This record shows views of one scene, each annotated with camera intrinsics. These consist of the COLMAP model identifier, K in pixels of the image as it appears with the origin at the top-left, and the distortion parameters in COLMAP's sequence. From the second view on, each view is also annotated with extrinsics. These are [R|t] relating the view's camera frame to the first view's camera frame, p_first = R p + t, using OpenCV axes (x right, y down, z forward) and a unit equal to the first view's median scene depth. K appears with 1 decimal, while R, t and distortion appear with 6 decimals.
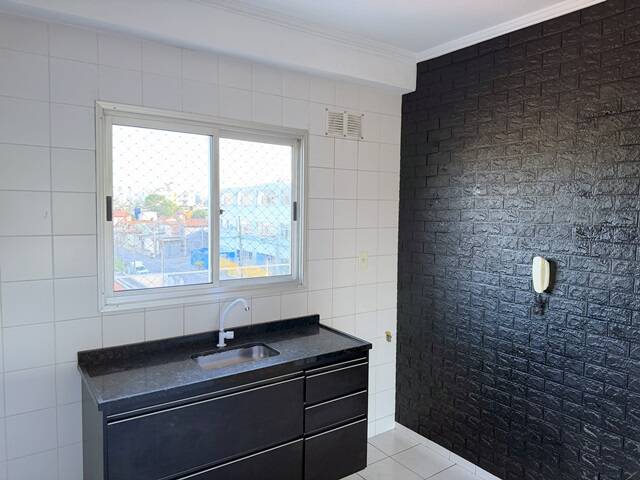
lens RADIAL K [[465.7, 0, 318.7], [0, 465.7, 232.0], [0, 0, 1]] dist [0.004795, 0.000325]
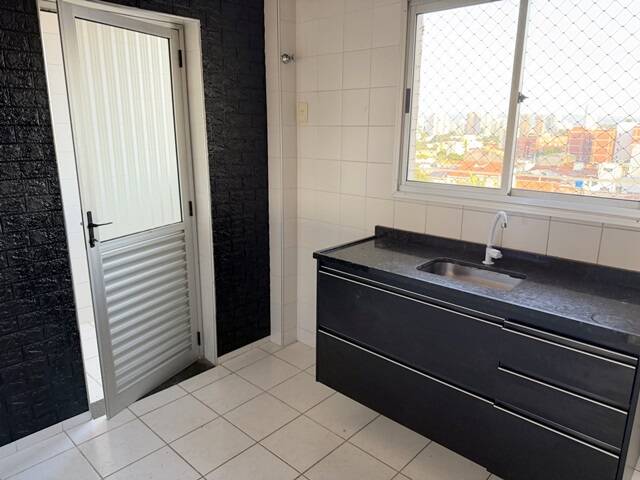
lens RADIAL K [[453.0, 0, 321.2], [0, 453.0, 236.2], [0, 0, 1]] dist [0.054176, -0.000747]
pose [[0.208898, 0.225438, -0.951598, 0.516175], [-0.060819, 0.974178, 0.217436, 0.033254], [0.976044, 0.012454, 0.217214, 0.527144]]
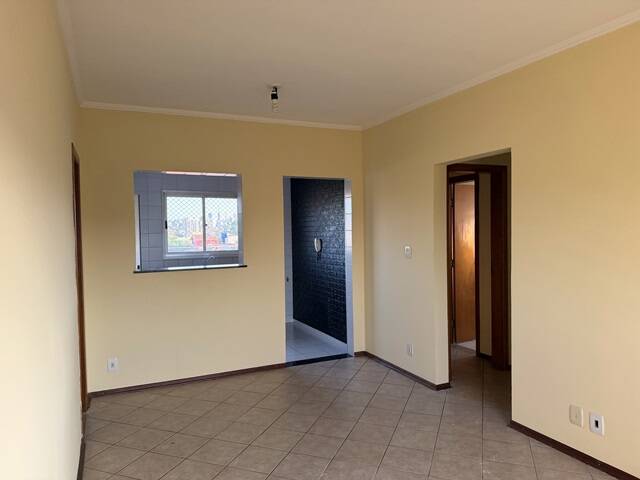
lens RADIAL K [[453.0, 0, 321.2], [0, 453.0, 236.2], [0, 0, 1]] dist [0.054176, -0.000747]
pose [[0.984281, -0.021636, -0.175278, 0.961230], [0.014818, 0.999085, -0.040114, 0.144291], [0.175985, 0.036886, 0.983702, -1.576003]]
